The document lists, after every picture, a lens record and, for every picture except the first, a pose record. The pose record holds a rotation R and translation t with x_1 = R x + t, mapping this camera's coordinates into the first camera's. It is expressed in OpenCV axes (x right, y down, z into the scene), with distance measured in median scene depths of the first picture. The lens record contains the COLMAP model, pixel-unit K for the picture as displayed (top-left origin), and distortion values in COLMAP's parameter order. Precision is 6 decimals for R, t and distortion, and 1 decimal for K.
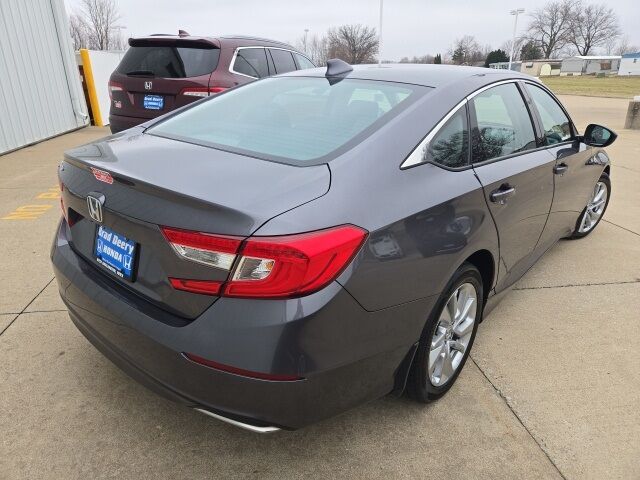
lens RADIAL K [[434.0, 0, 320.0], [0, 434.0, 240.0], [0, 0, 1]] dist [0.006266, -0.001835]
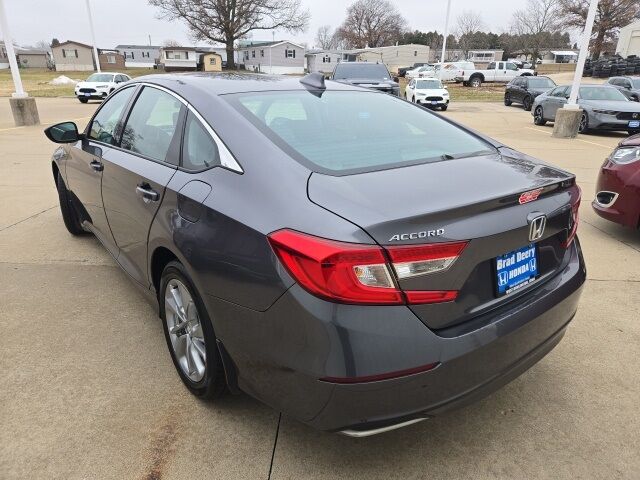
lens RADIAL K [[436.9, 0, 316.6], [0, 436.9, 238.1], [0, 0, 1]] dist [0.048930, 0.000637]
pose [[0.176228, -0.337674, 0.924619, -0.211237], [0.336564, 0.903377, 0.265770, -0.066083], [-0.925023, 0.264358, 0.272849, 0.159788]]
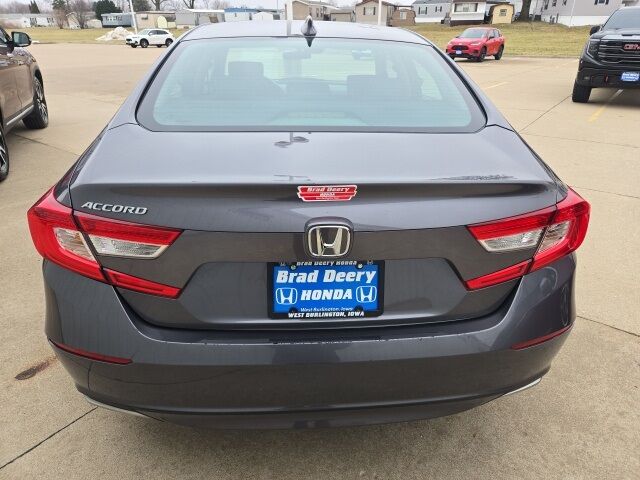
lens RADIAL K [[434.0, 0, 320.0], [0, 434.0, 240.0], [0, 0, 1]] dist [0.006266, -0.001835]
pose [[0.703169, -0.311182, 0.639311, -0.133882], [0.250586, 0.949911, 0.186749, -0.028276], [-0.665402, 0.028886, 0.745926, 0.066866]]
